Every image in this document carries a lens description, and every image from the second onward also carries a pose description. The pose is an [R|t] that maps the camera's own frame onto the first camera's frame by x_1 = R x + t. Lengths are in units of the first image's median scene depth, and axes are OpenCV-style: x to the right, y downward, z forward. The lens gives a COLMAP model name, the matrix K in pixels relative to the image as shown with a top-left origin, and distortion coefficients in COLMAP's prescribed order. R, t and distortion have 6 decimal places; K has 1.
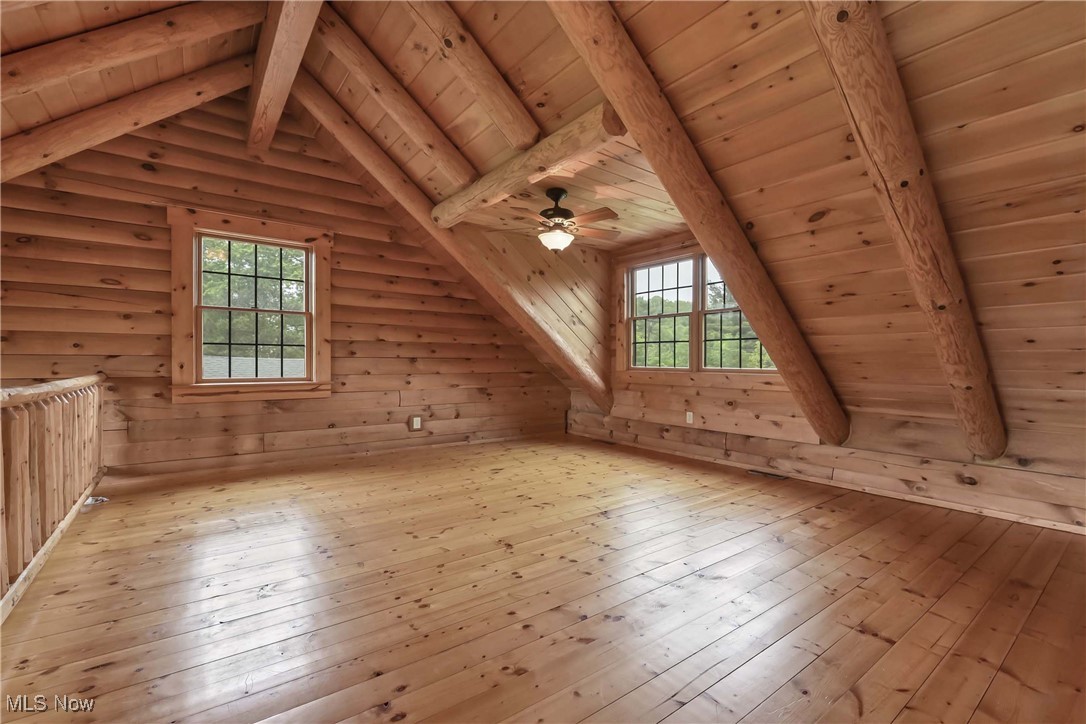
lens RADIAL K [[457.0, 0, 541.8], [0, 457.0, 362.2], [0, 0, 1]] dist [0.002874, -0.002136]
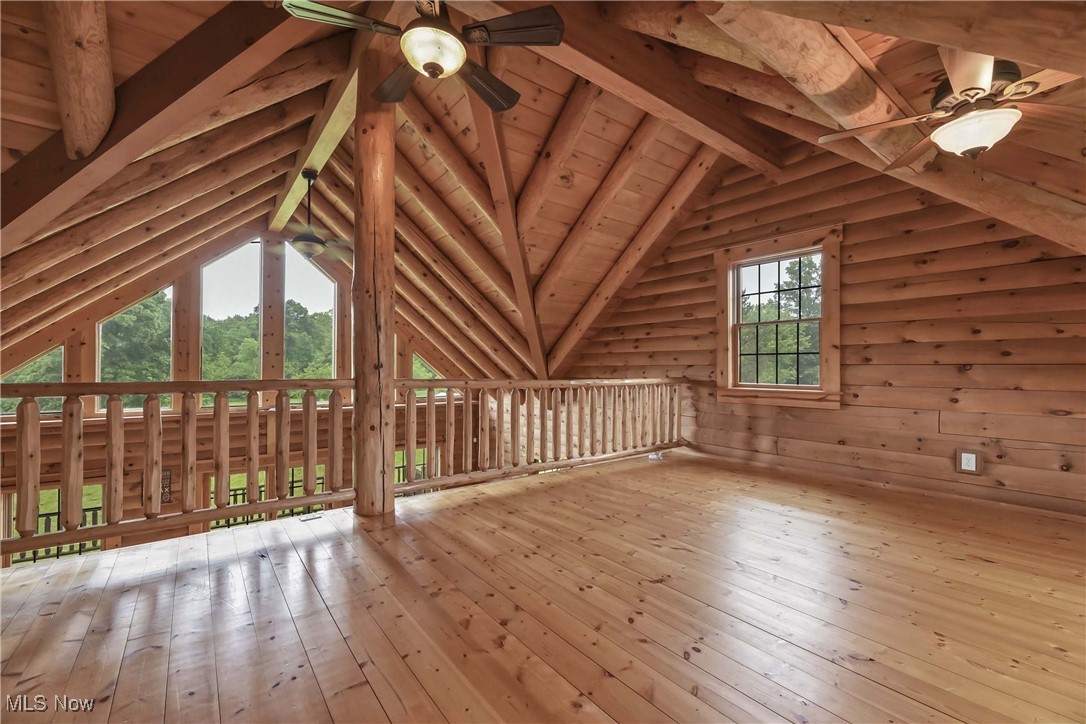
lens RADIAL K [[457.0, 0, 542.2], [0, 457.0, 357.4], [0, 0, 1]] dist [0.002874, -0.002136]
pose [[0.037822, -0.028006, -0.998892, 0.407610], [-0.006178, 0.999582, -0.028259, 0.003599], [0.999265, 0.007240, 0.037633, 0.385601]]
